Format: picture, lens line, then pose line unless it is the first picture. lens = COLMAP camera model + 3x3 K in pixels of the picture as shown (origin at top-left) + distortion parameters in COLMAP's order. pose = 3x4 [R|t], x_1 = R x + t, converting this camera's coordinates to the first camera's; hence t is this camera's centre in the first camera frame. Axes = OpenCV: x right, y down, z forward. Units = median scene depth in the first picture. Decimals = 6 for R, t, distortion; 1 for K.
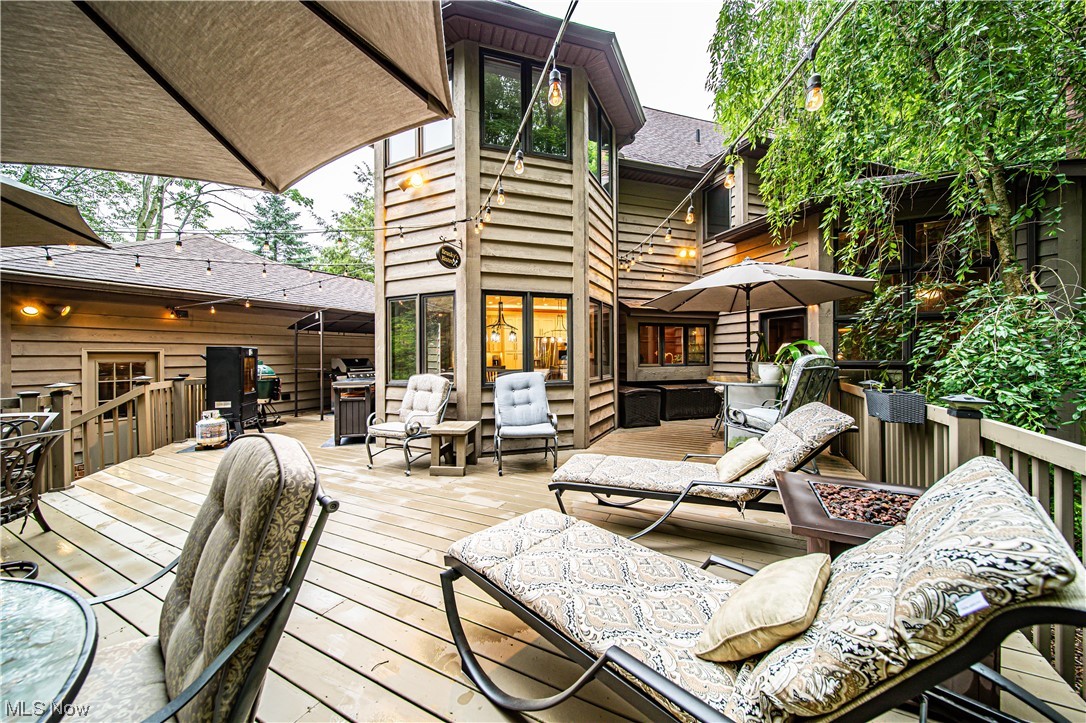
lens RADIAL K [[382.9, 0, 543.0], [0, 382.9, 361.5], [0, 0, 1]] dist [-0.000214, -0.000022]
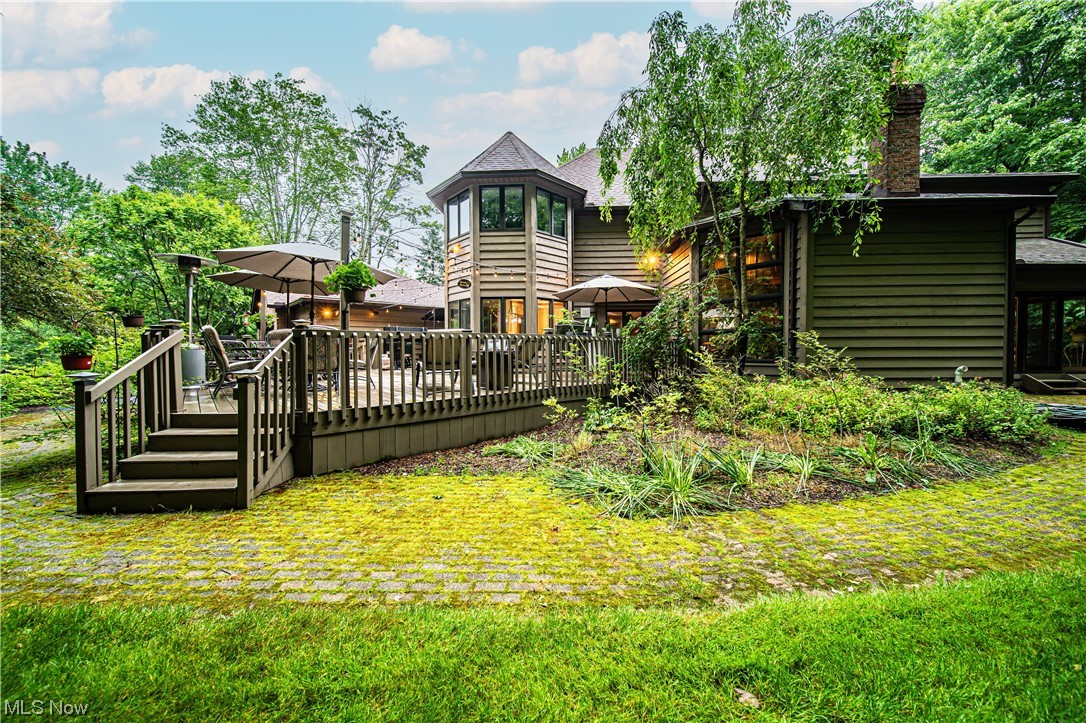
lens RADIAL K [[382.9, 0, 543.0], [0, 382.9, 361.5], [0, 0, 1]] dist [-0.000214, -0.000022]
pose [[0.933034, 0.012793, -0.359561, 0.896846], [-0.005856, 0.999775, 0.020374, 0.123411], [0.359741, -0.016904, 0.932899, -0.849223]]
